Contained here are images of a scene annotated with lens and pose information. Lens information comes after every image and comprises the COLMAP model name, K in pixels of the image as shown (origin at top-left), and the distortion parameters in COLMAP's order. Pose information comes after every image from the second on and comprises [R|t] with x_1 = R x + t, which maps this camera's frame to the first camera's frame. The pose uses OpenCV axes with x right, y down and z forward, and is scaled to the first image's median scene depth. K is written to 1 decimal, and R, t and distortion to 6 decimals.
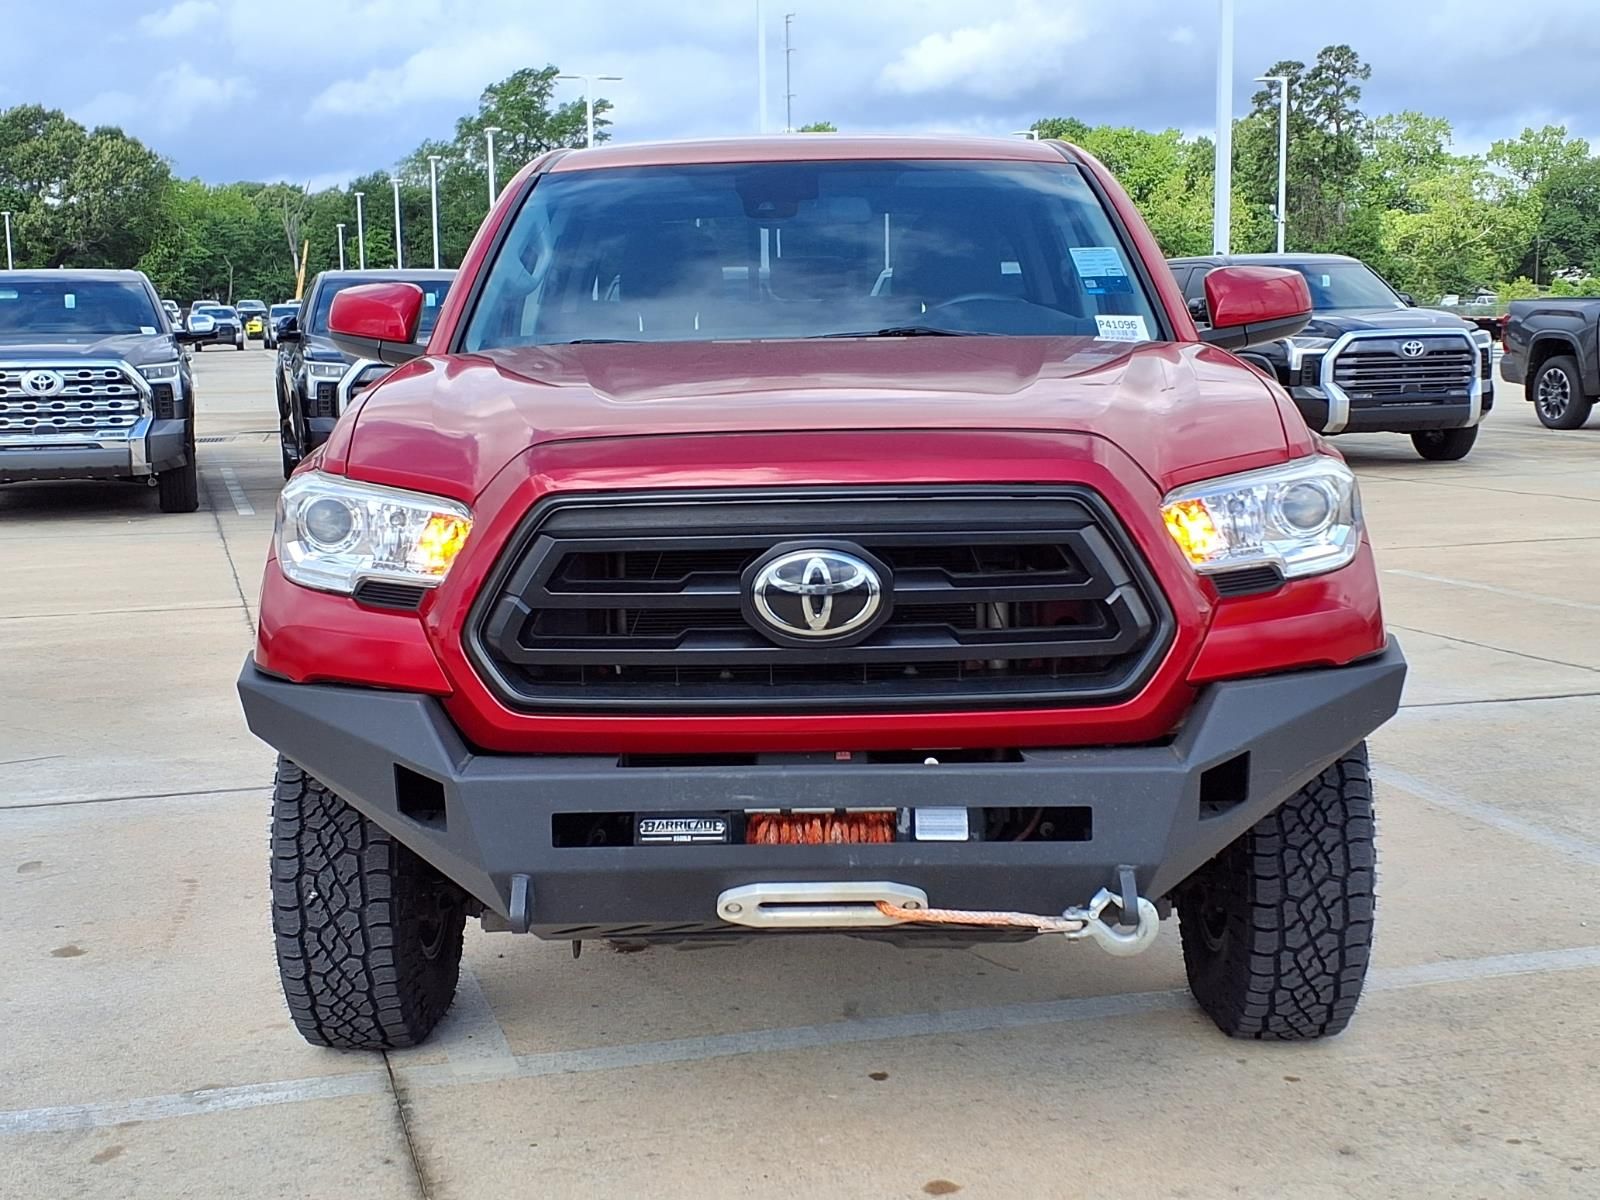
lens RADIAL K [[2125.3, 0, 773.4], [0, 2125.3, 598.4], [0, 0, 1]] dist [0.308384, -0.991487]
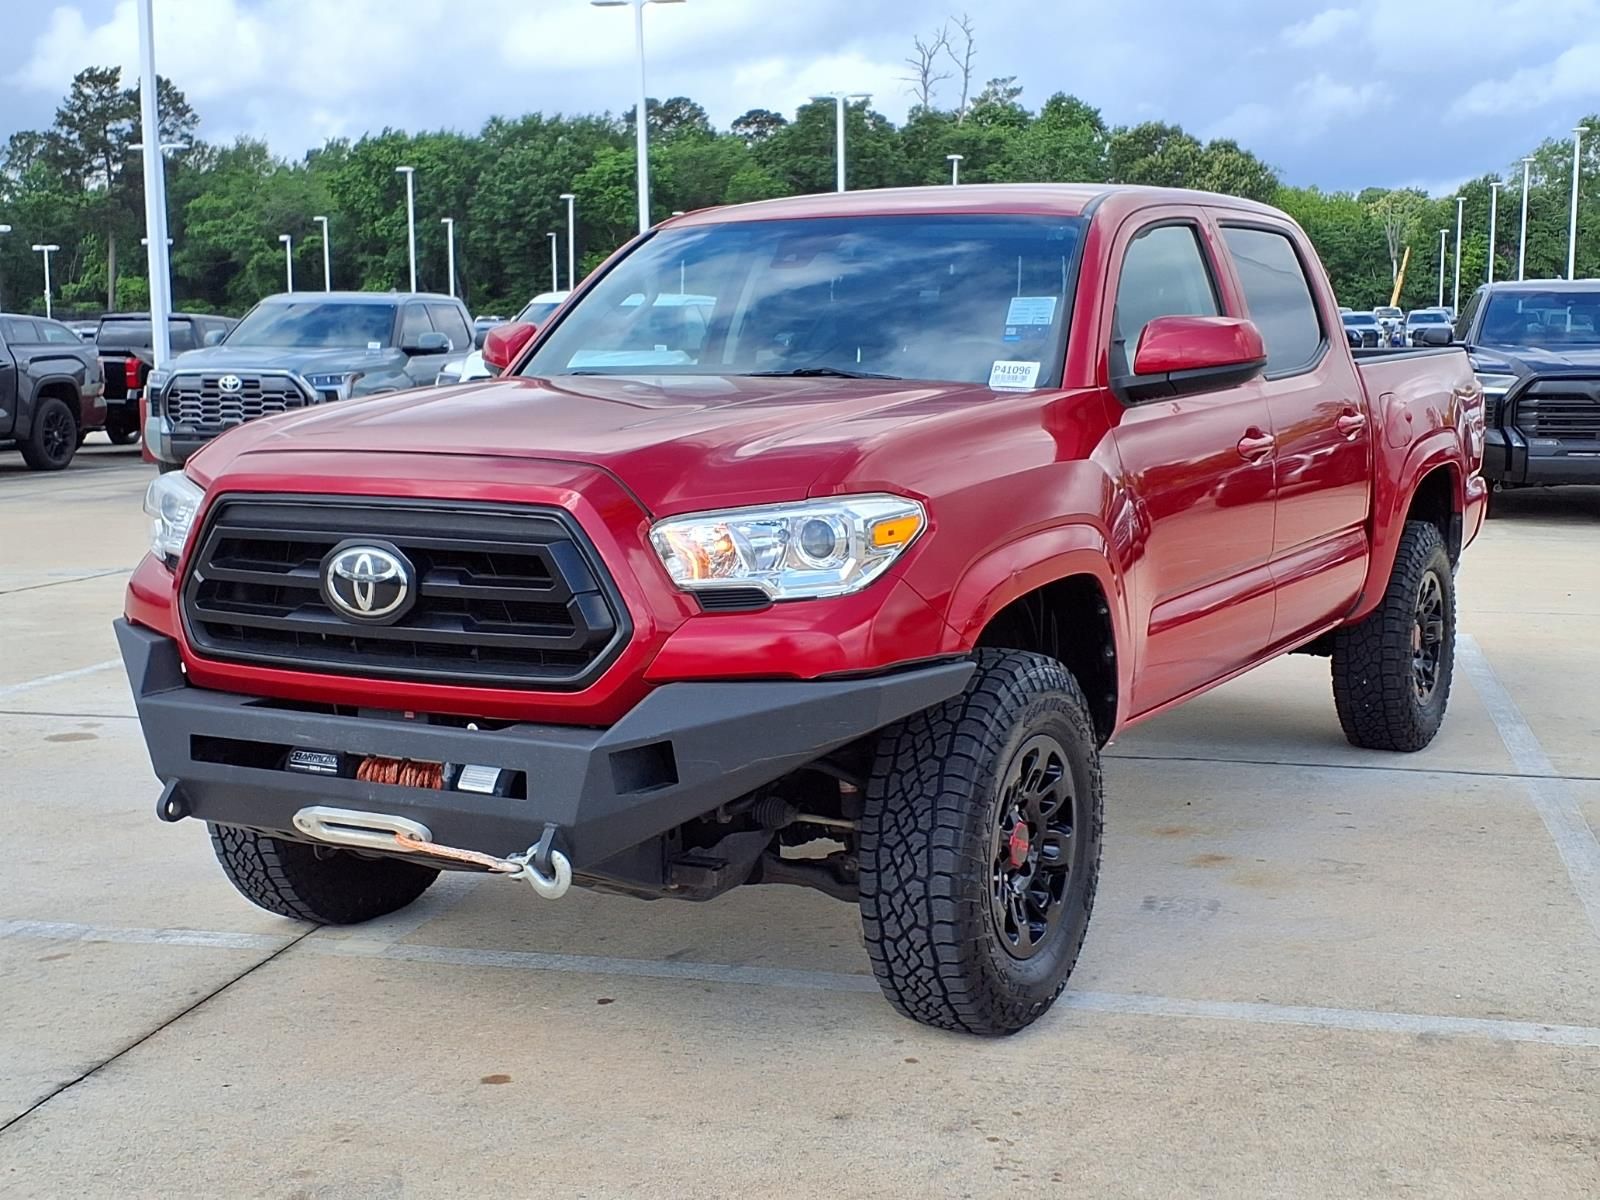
lens RADIAL K [[2125.3, 0, 773.4], [0, 2125.3, 598.4], [0, 0, 1]] dist [0.308384, -0.991487]
pose [[0.876608, 0.072813, -0.475664, 0.814118], [-0.074365, 0.997109, 0.015586, -0.029052], [0.475424, 0.021710, 0.879489, 0.000356]]
